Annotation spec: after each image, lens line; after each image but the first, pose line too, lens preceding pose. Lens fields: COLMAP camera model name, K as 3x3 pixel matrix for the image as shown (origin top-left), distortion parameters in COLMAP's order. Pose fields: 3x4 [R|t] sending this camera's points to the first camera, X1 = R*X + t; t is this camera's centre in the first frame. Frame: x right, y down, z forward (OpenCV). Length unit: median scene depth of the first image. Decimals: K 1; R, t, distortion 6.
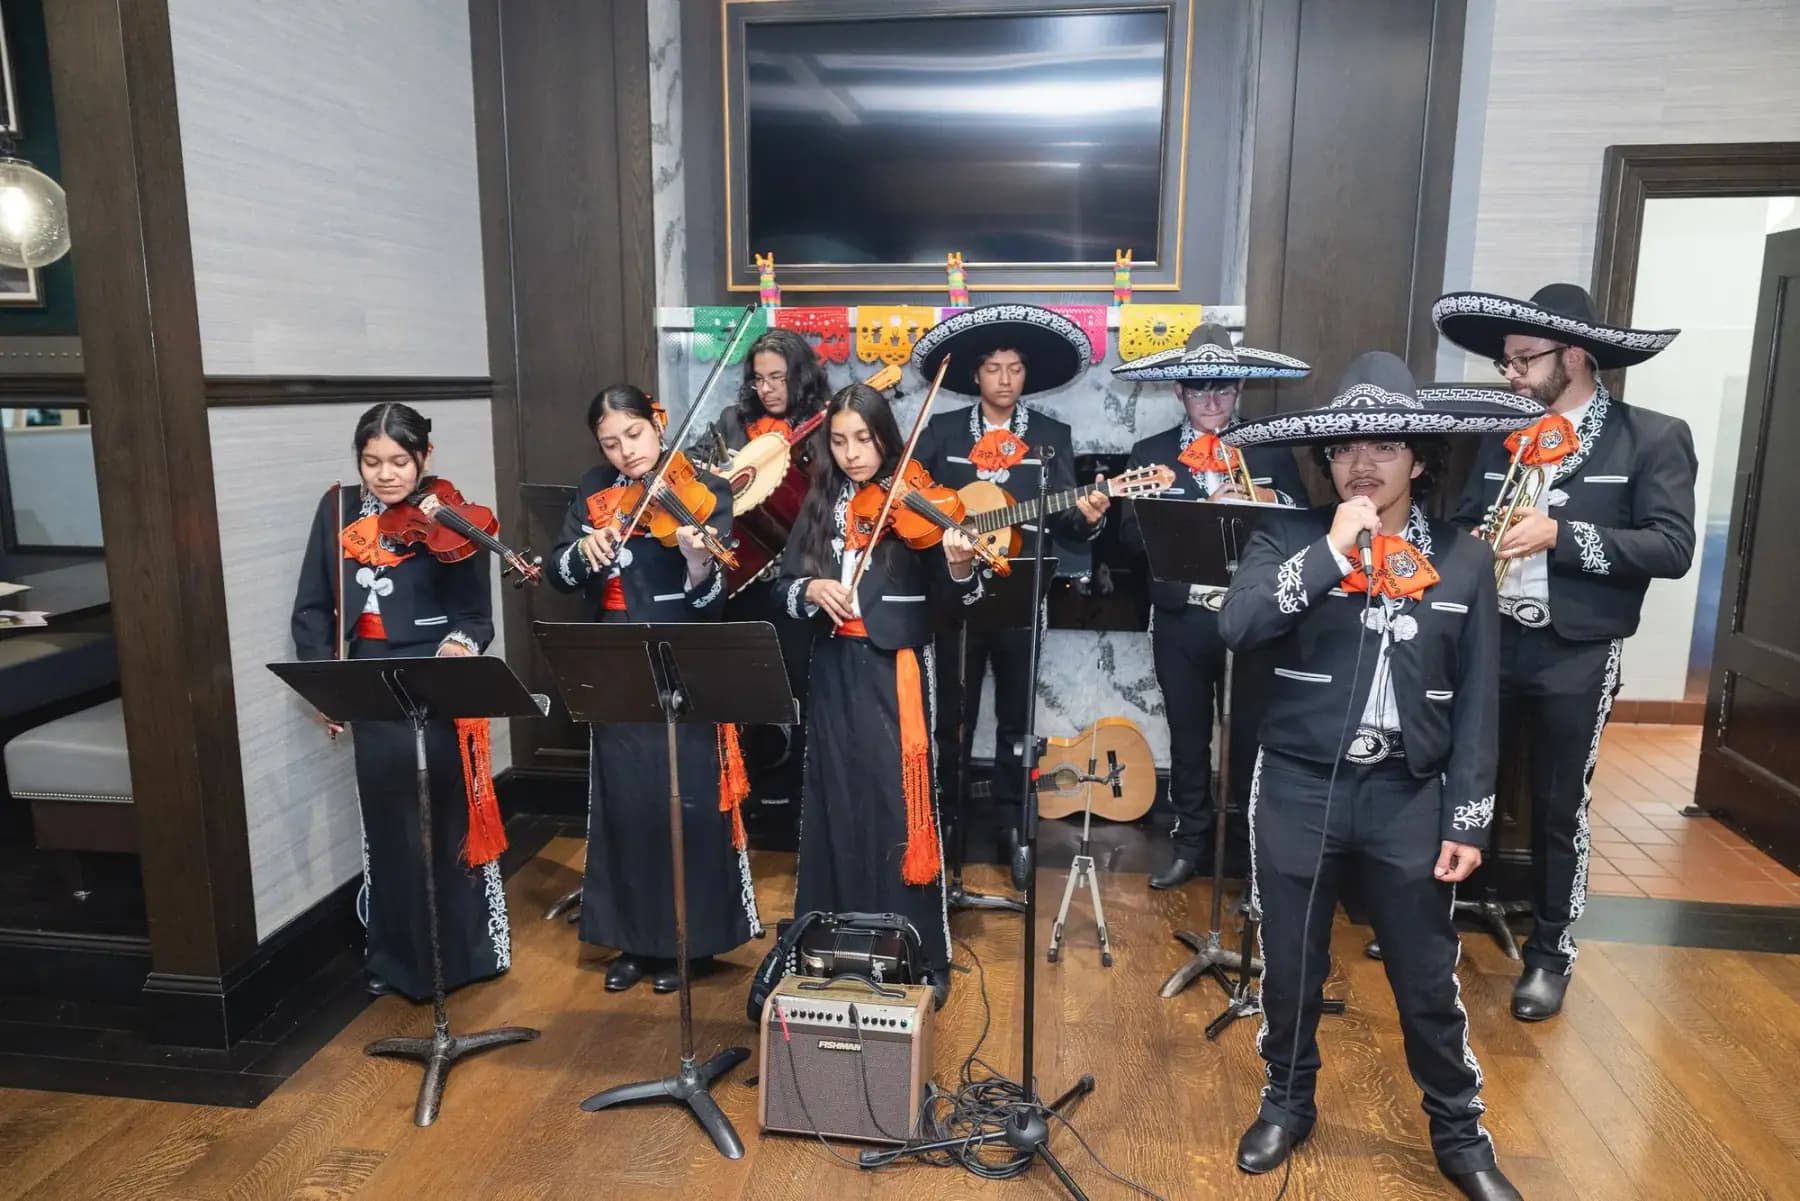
lens RADIAL K [[1143.1, 0, 900.0], [0, 1143.1, 600.5], [0, 0, 1]] dist [-0.000676, 0.004424]
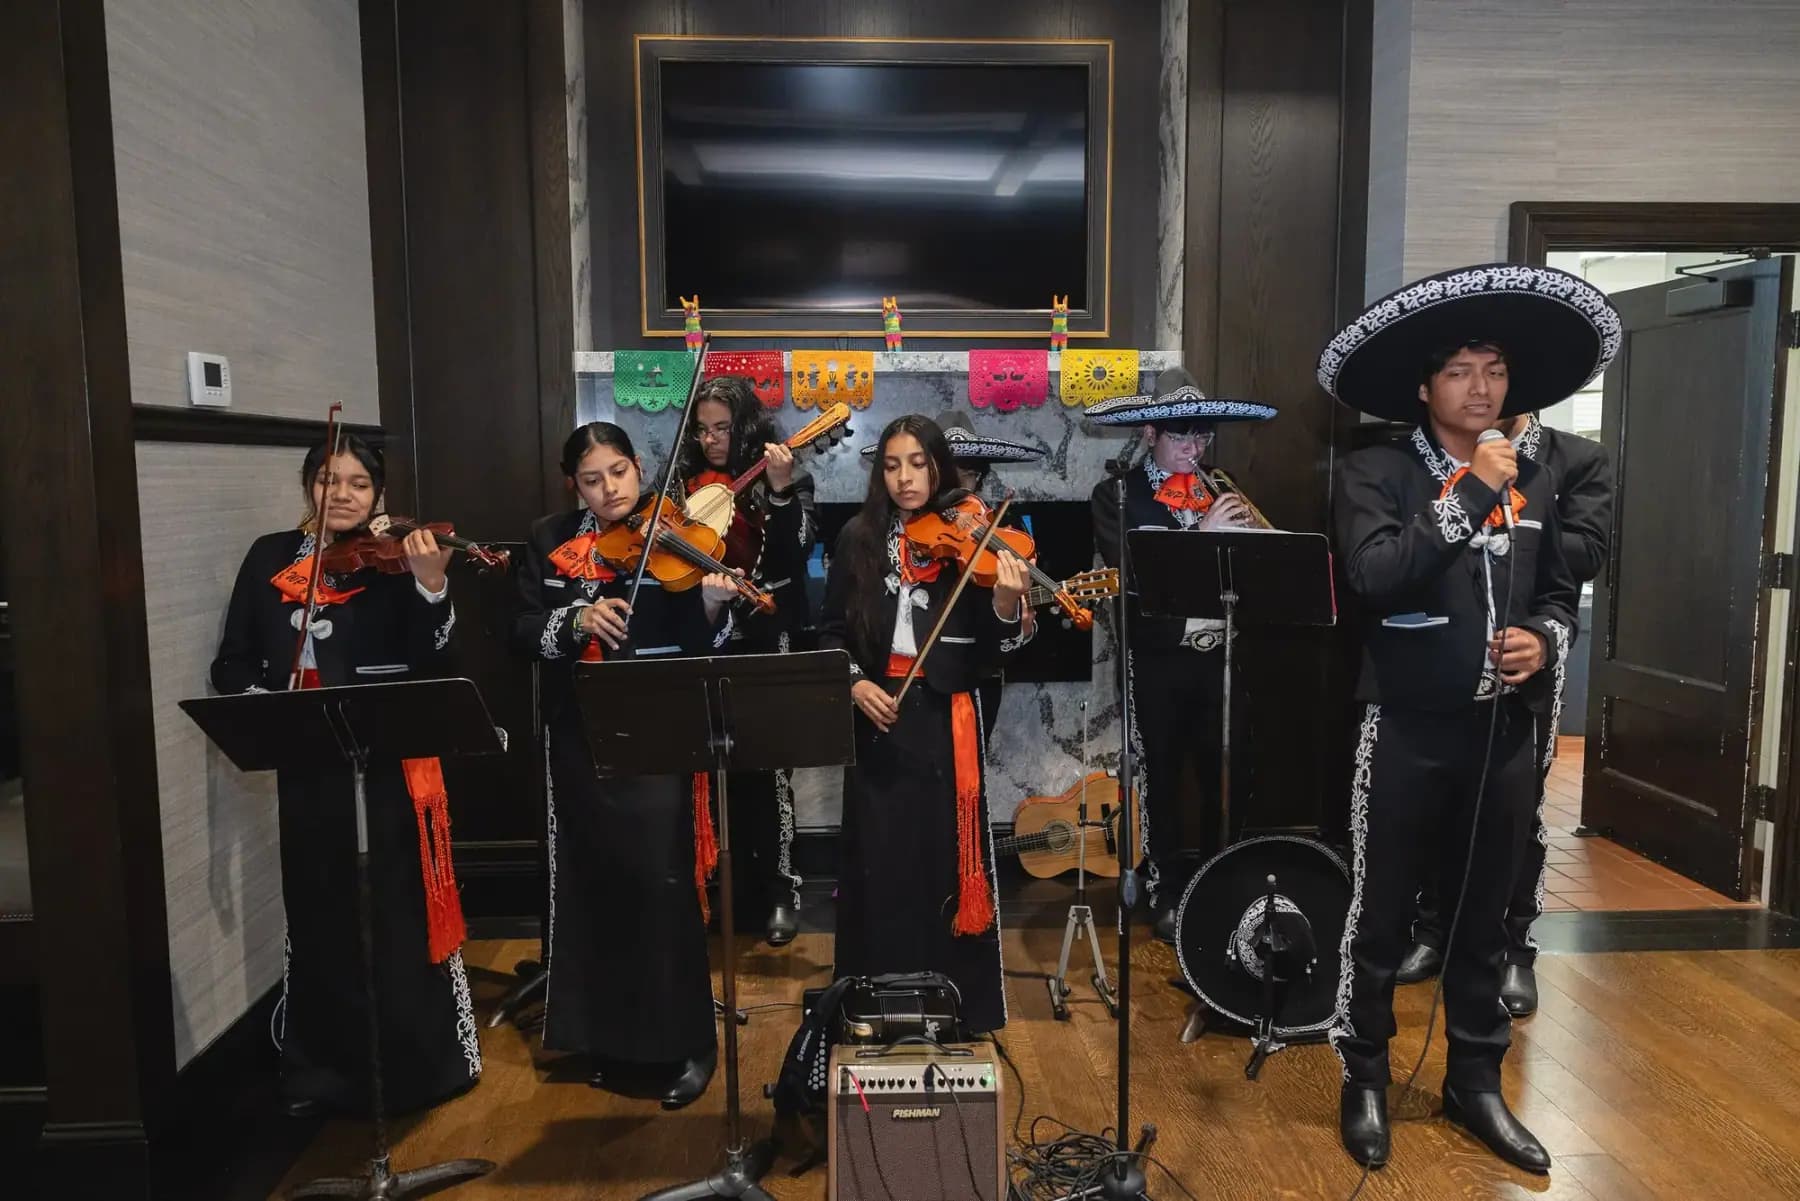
lens RADIAL K [[1197.7, 0, 900.0], [0, 1197.7, 600.5], [0, 0, 1]] dist [0.003438, -0.002201]
pose [[0.984056, -0.030576, 0.175214, -0.161190], [0.043577, 0.996535, -0.070840, 0.033029], [-0.172441, 0.077346, 0.981979, 0.015778]]
